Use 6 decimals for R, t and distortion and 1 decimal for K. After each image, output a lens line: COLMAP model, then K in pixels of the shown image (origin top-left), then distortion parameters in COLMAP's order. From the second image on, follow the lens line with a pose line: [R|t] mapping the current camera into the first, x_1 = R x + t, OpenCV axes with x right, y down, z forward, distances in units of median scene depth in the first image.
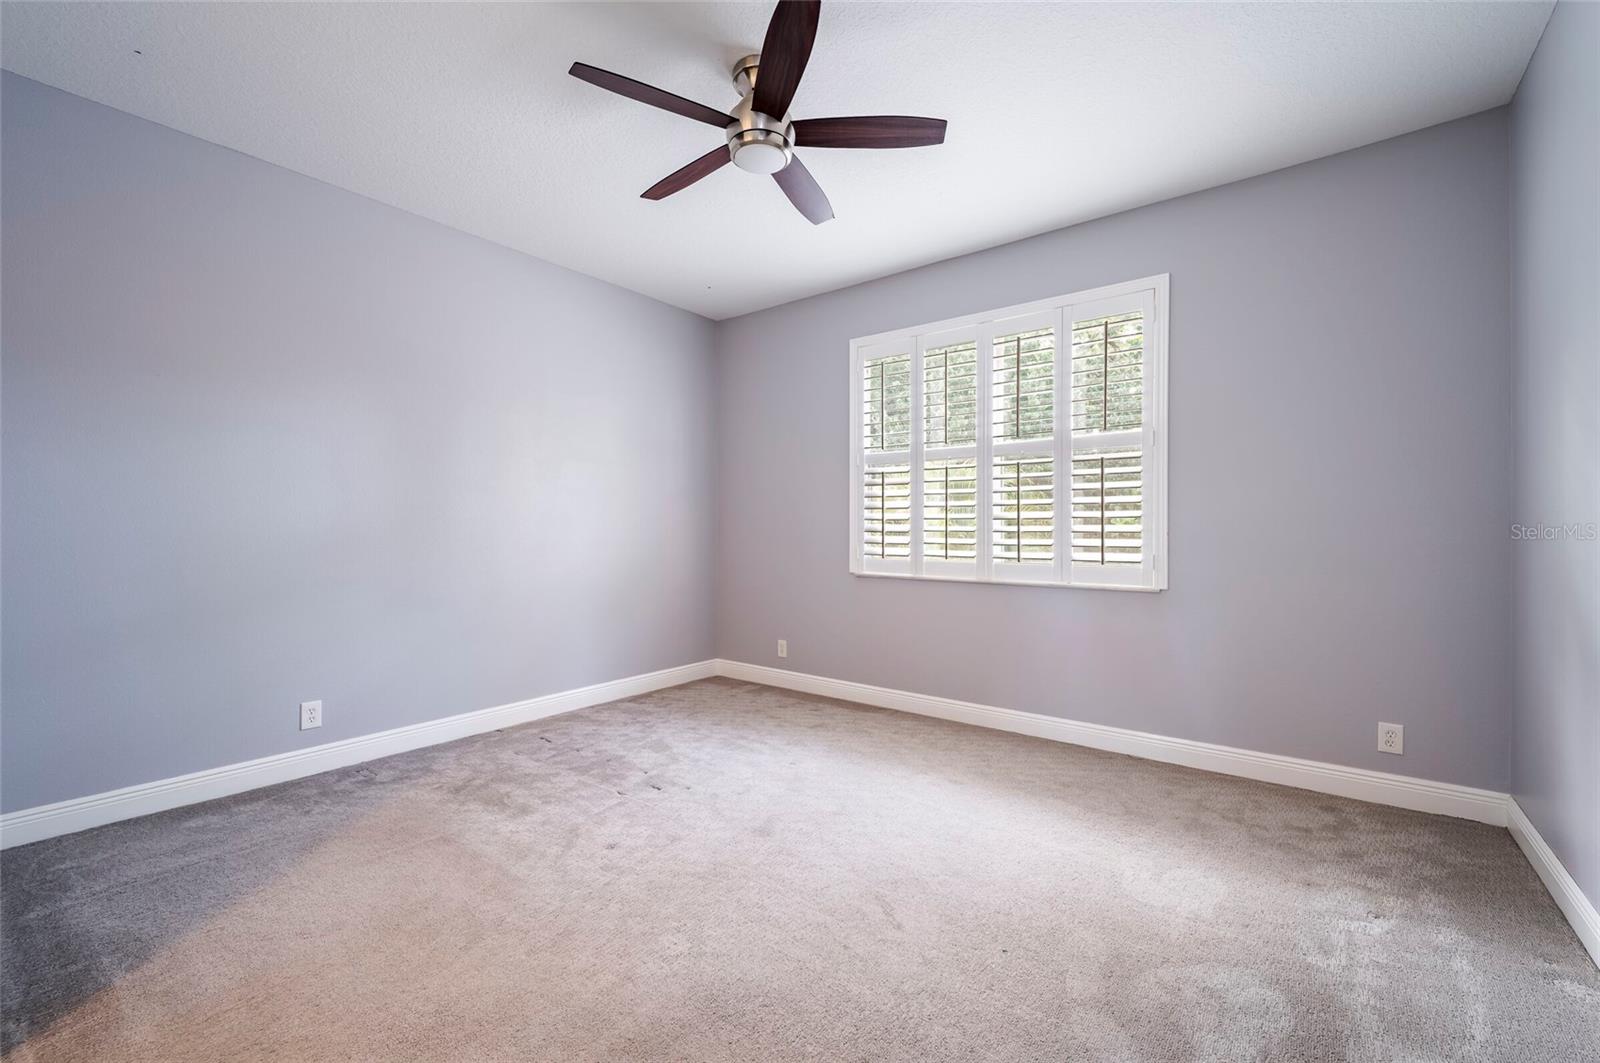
lens RADIAL K [[685.3, 0, 800.0], [0, 685.3, 531.5], [0, 0, 1]] dist [0.002173, 0.000307]
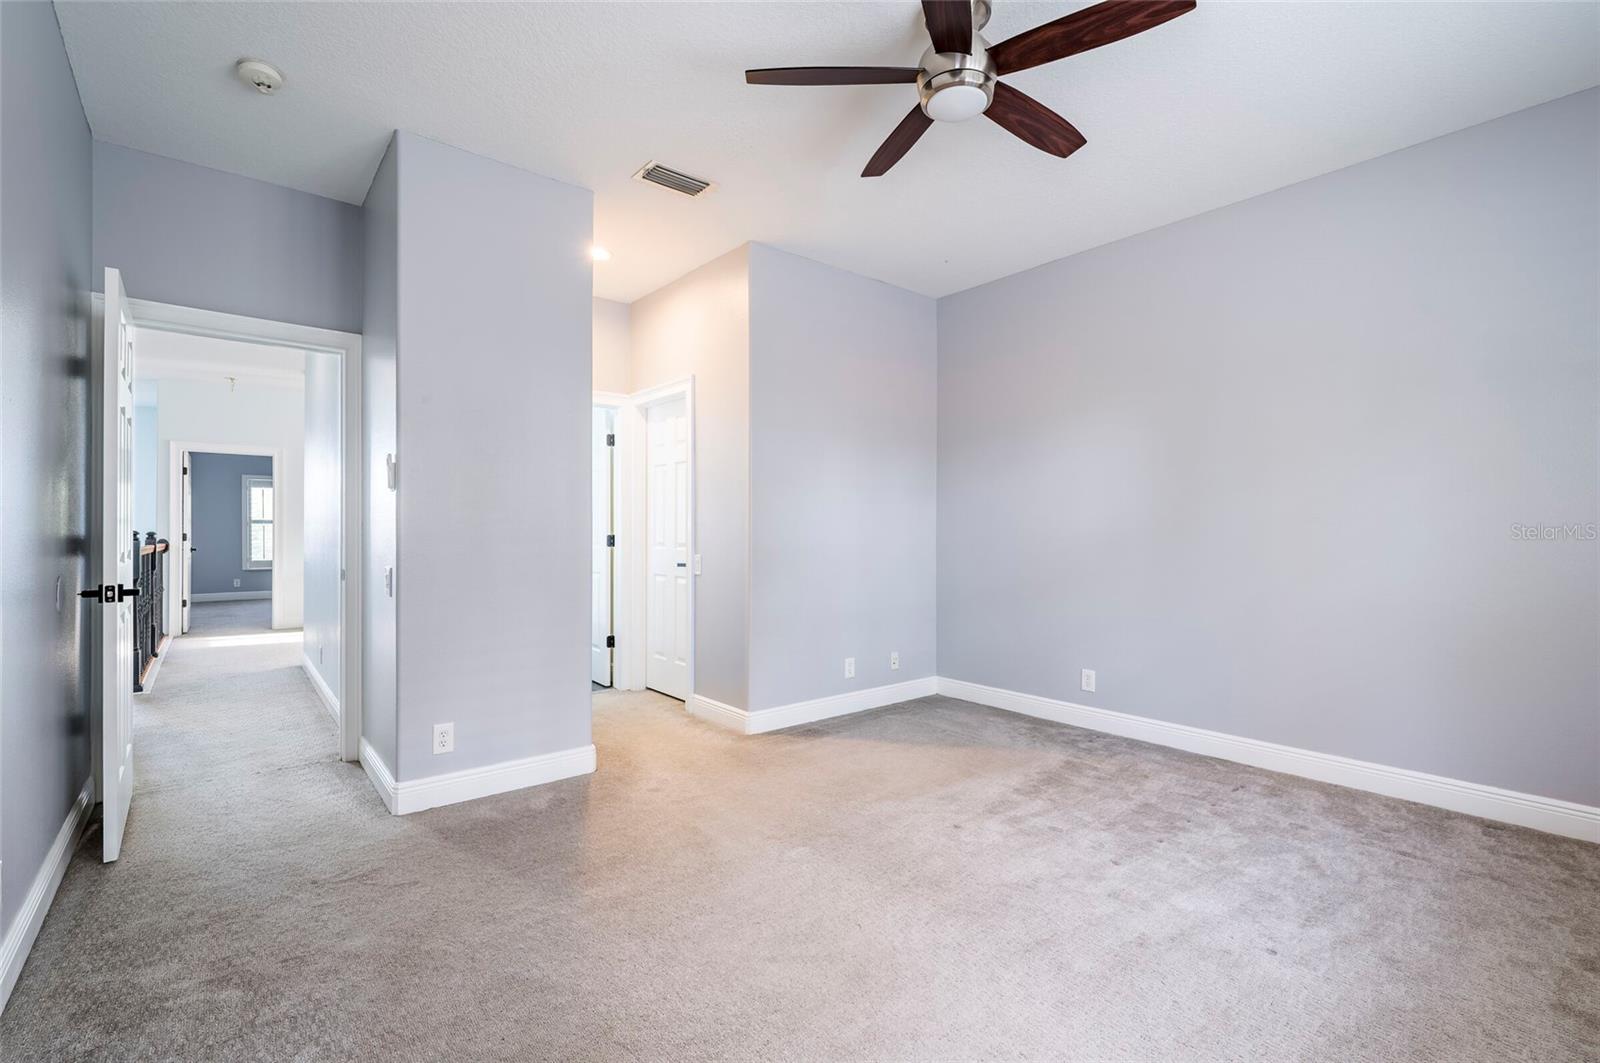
lens RADIAL K [[713.3, 0, 796.5], [0, 713.3, 530.6], [0, 0, 1]] dist [-0.009678, -0.000811]
pose [[-0.247764, -0.002510, -0.968817, 0.647119], [-0.006056, 0.999981, -0.001042, -0.001798], [0.968801, 0.005609, -0.247775, 0.767387]]
